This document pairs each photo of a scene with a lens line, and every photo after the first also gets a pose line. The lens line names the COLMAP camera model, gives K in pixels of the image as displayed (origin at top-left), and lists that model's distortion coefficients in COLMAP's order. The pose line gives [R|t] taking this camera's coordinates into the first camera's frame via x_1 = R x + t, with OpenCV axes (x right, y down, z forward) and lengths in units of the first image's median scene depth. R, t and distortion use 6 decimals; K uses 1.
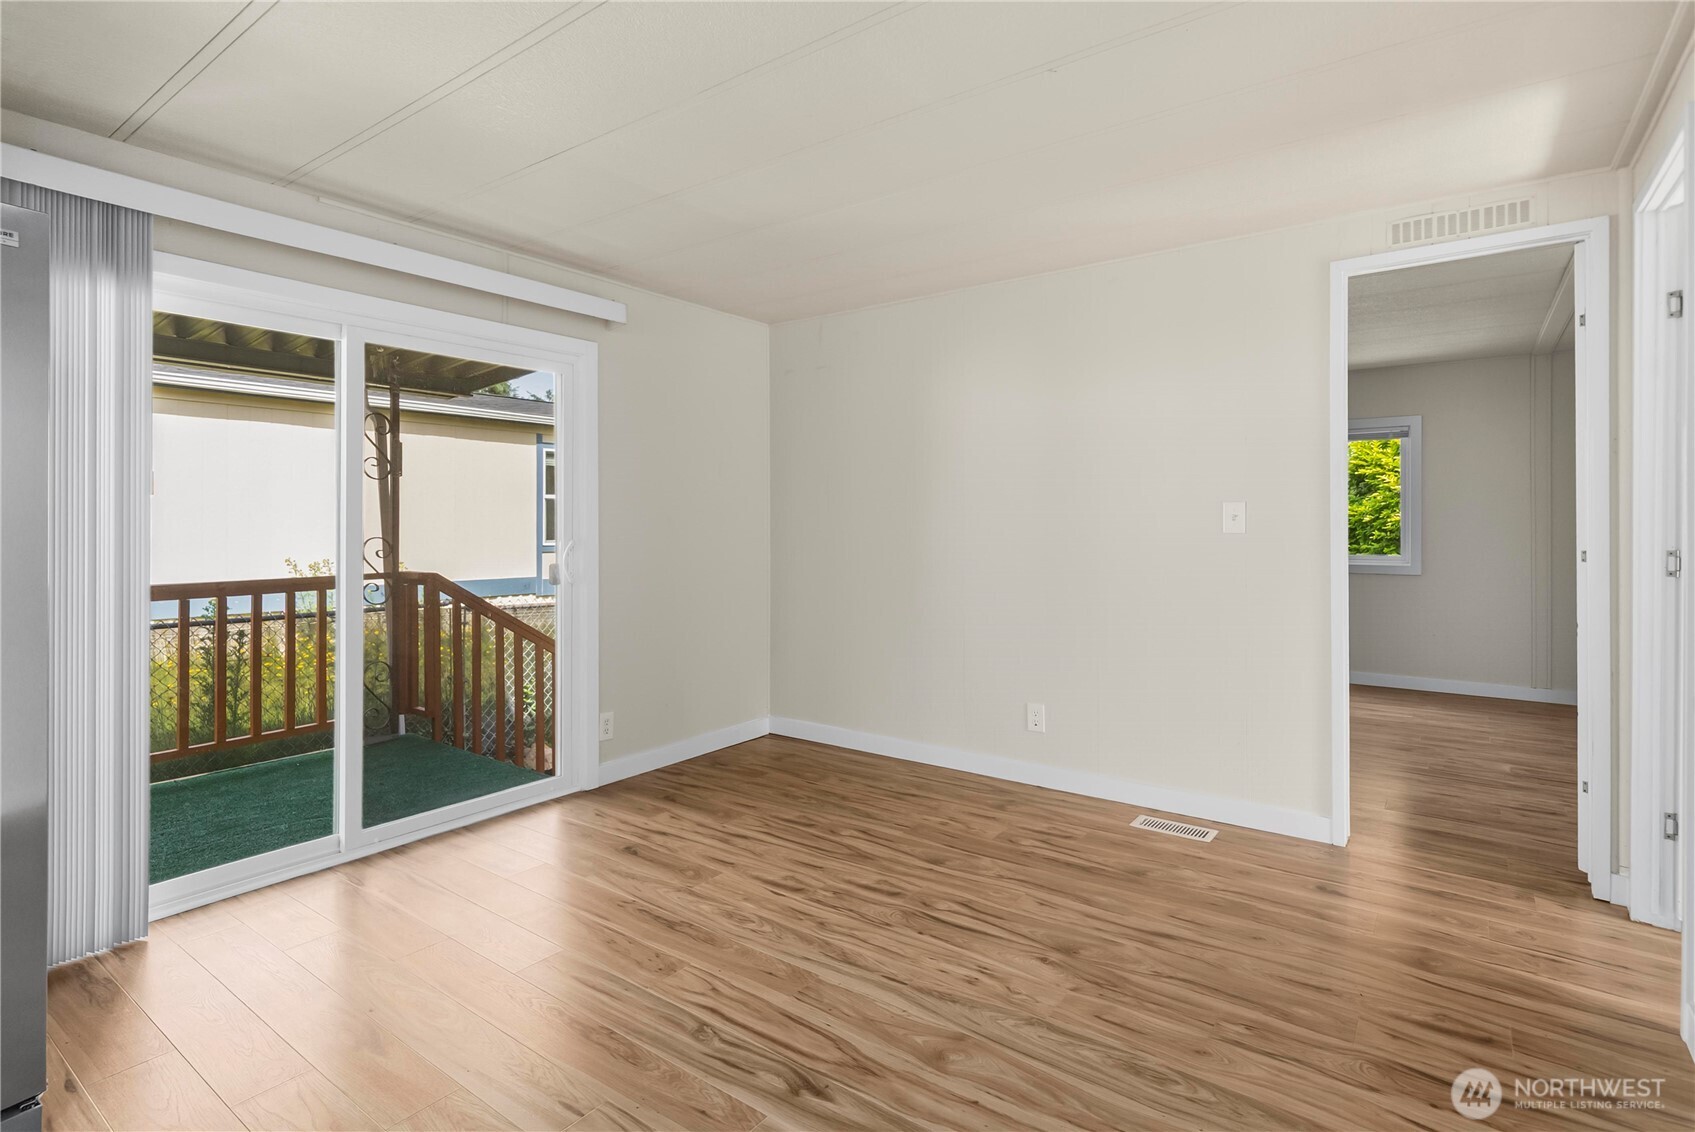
lens RADIAL K [[812.7, 0, 857.9], [0, 812.7, 529.0], [0, 0, 1]] dist [-0.002213, 0.001309]
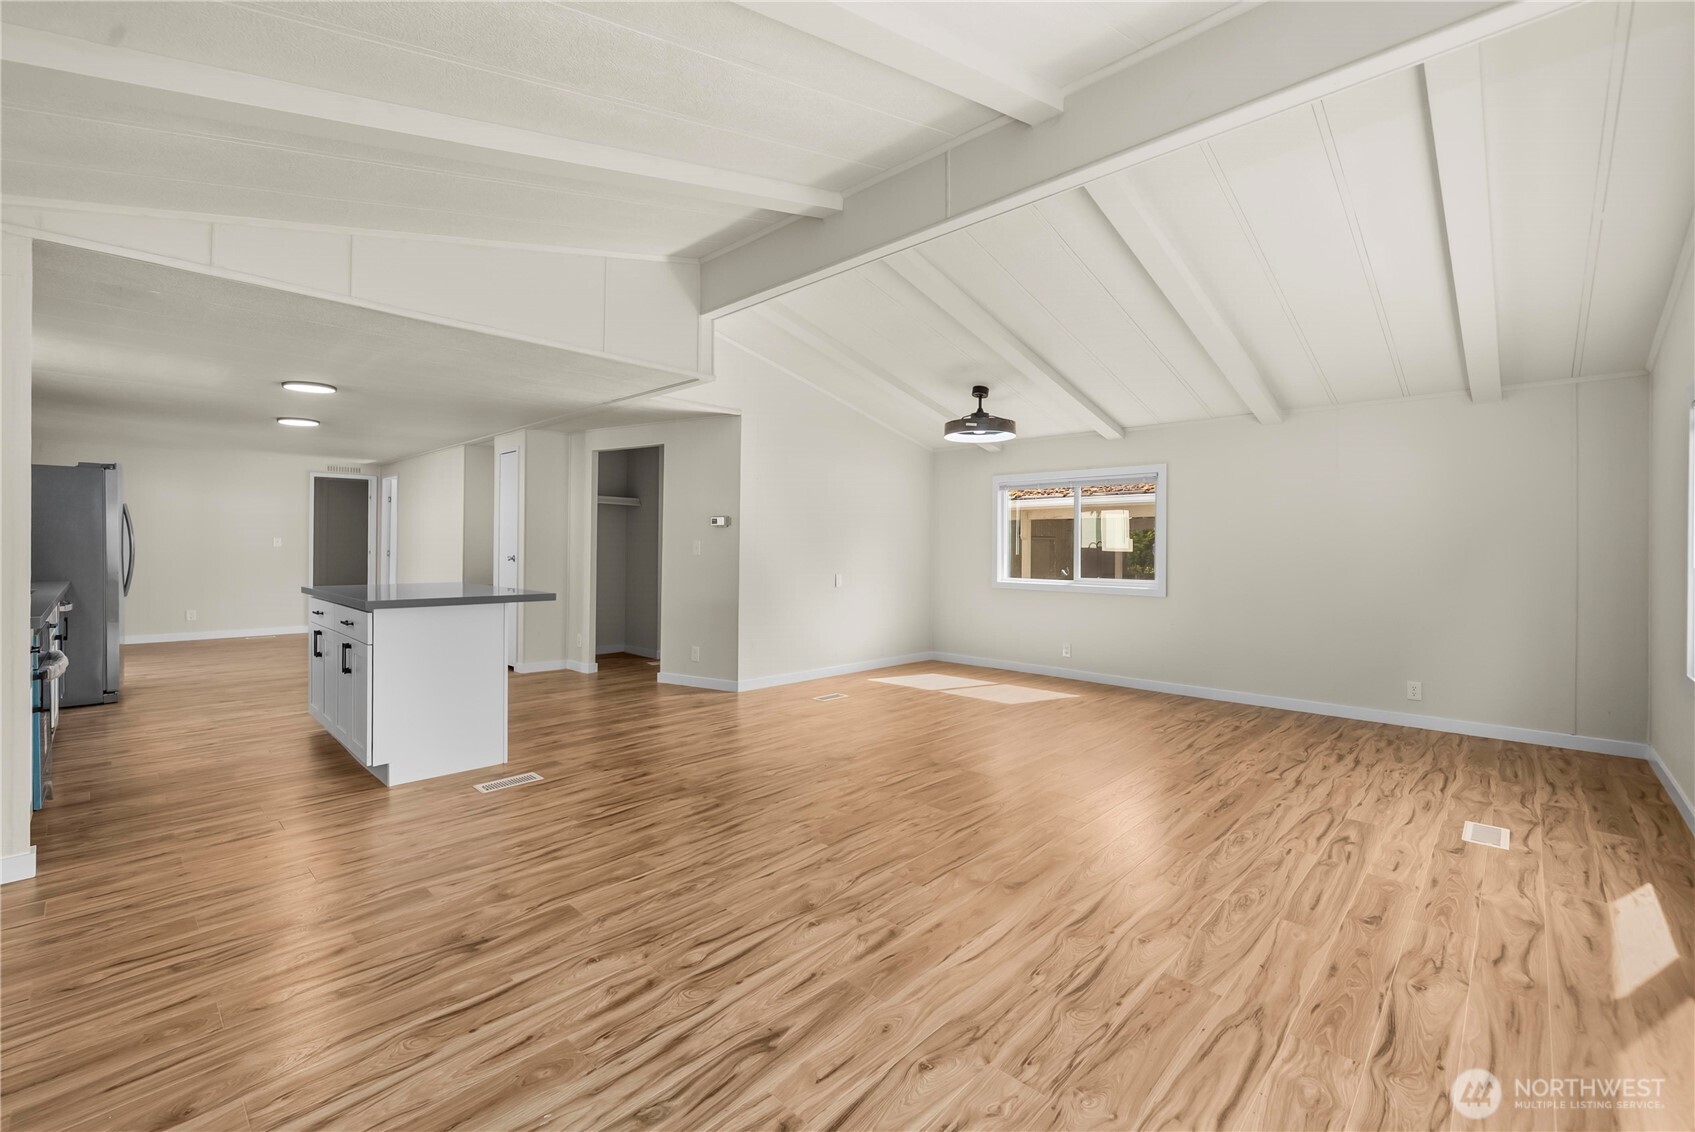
lens RADIAL K [[706.0, 0, 847.7], [0, 706.0, 544.2], [0, 0, 1]] dist [-0.003208, -0.000243]
pose [[0.112295, 0.004724, 0.993664, -2.338288], [-0.005870, 0.999974, -0.004091, -0.006641], [-0.993658, -0.005374, 0.112320, -1.790758]]
